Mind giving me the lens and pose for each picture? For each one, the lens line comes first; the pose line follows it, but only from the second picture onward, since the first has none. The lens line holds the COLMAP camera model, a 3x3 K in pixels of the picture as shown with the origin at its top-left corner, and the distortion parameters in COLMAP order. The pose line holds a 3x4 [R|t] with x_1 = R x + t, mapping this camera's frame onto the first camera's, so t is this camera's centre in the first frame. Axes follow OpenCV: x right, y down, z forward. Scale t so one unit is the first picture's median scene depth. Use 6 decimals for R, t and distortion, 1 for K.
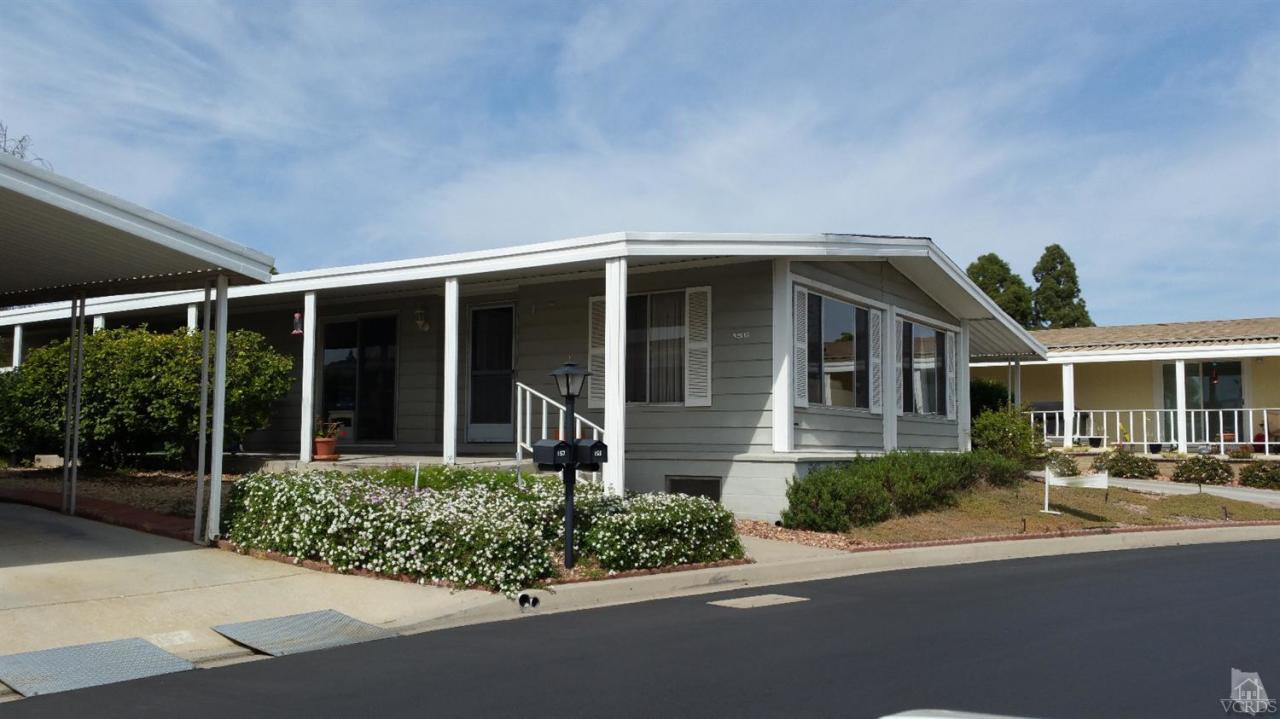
lens RADIAL K [[1069.5, 0, 631.4], [0, 1069.5, 368.5], [0, 0, 1]] dist [0.132503, -0.211437]
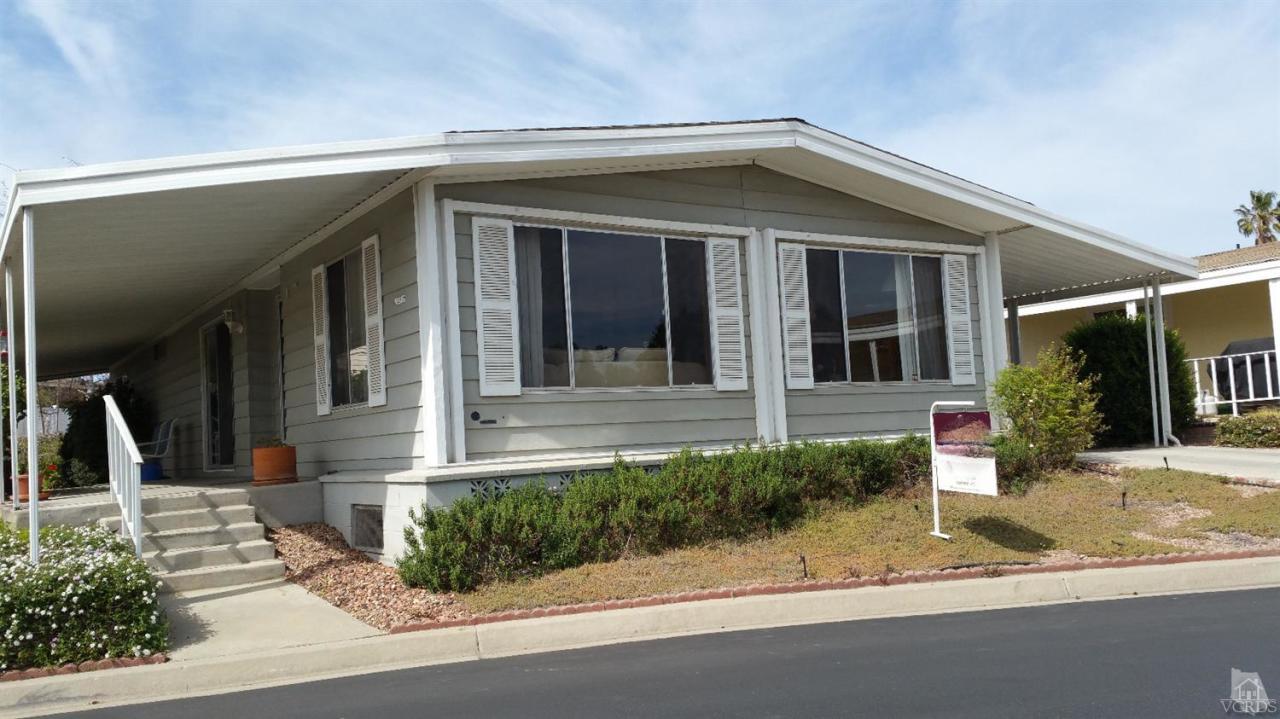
lens RADIAL K [[1069.5, 0, 631.4], [0, 1069.5, 368.5], [0, 0, 1]] dist [0.132503, -0.211437]
pose [[0.920275, -0.084551, -0.382029, 0.474967], [0.090511, 0.995893, -0.002379, 0.026621], [0.380661, -0.032388, 0.924147, 0.391846]]
